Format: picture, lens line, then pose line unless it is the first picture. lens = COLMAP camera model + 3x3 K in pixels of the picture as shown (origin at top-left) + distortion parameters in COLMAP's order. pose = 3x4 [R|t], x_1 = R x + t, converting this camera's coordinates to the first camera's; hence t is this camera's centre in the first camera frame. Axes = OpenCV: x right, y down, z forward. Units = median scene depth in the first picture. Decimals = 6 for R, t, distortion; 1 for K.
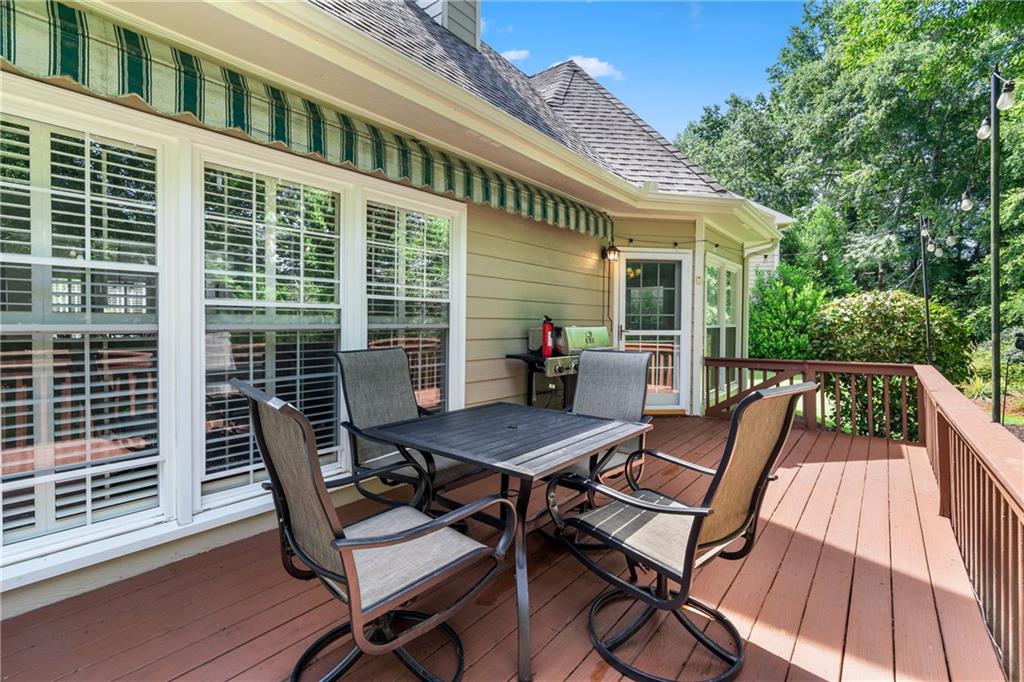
lens RADIAL K [[458.0, 0, 515.0], [0, 458.0, 328.7], [0, 0, 1]] dist [-0.000373, 0.000153]
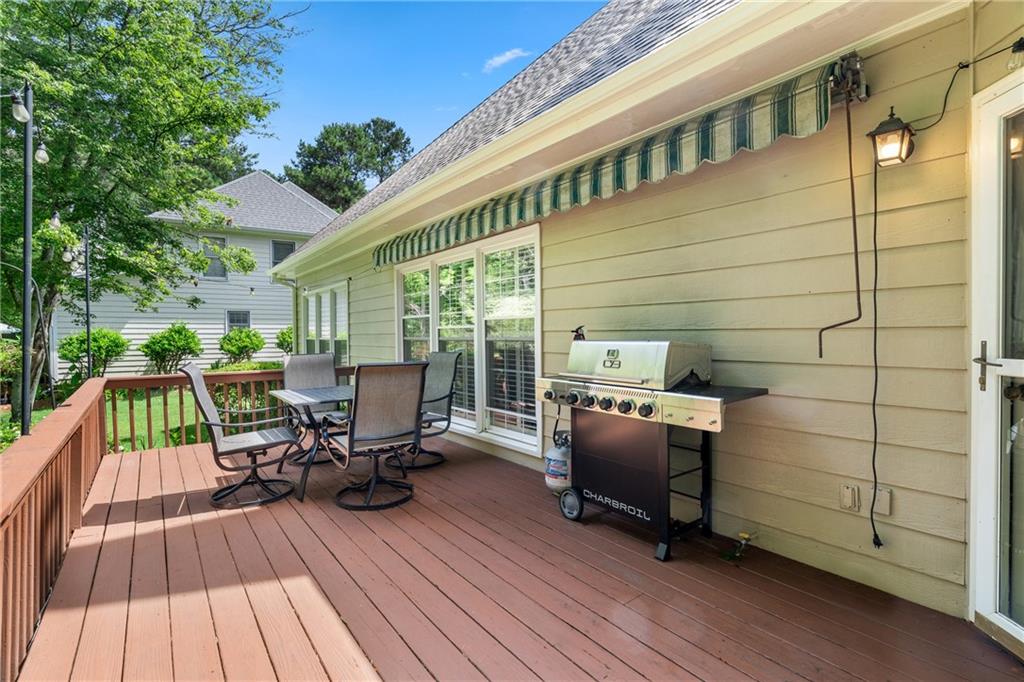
lens RADIAL K [[458.0, 0, 515.0], [0, 458.0, 328.7], [0, 0, 1]] dist [-0.000373, 0.000153]
pose [[-0.223838, -0.006767, -0.974603, 0.465346], [-0.002488, 0.999977, -0.006372, -0.010885], [0.974623, 0.000998, -0.223850, 0.589335]]
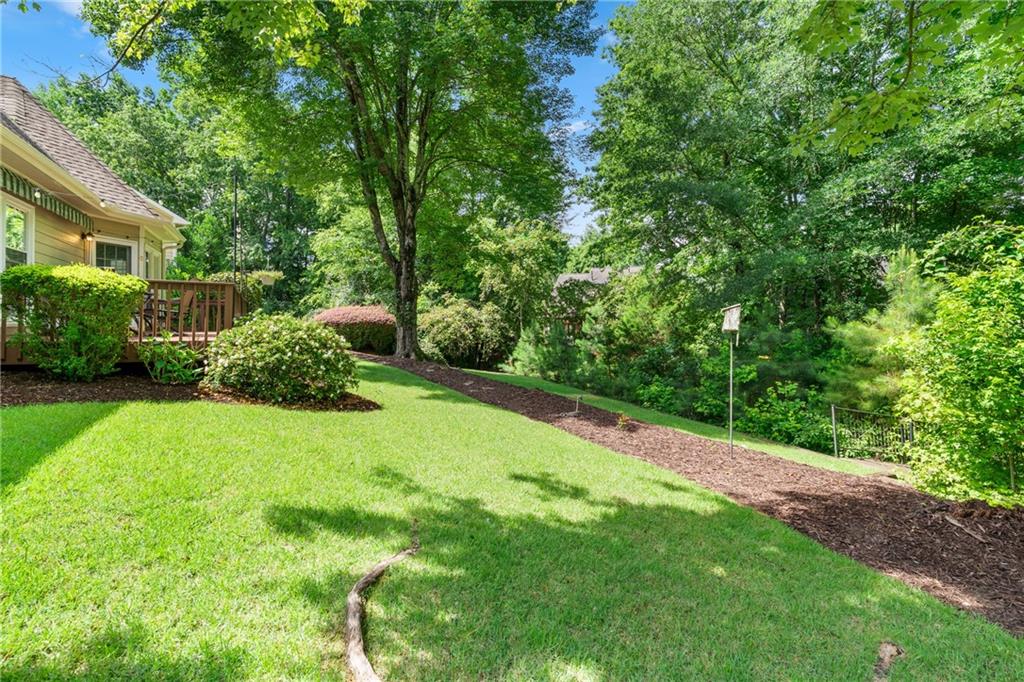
lens RADIAL K [[458.0, 0, 515.0], [0, 458.0, 328.7], [0, 0, 1]] dist [-0.000373, 0.000153]
pose [[0.388225, -0.016869, 0.921410, -0.570562], [0.008569, 0.999855, 0.014694, 0.129600], [-0.921525, 0.002191, 0.388313, -0.877806]]
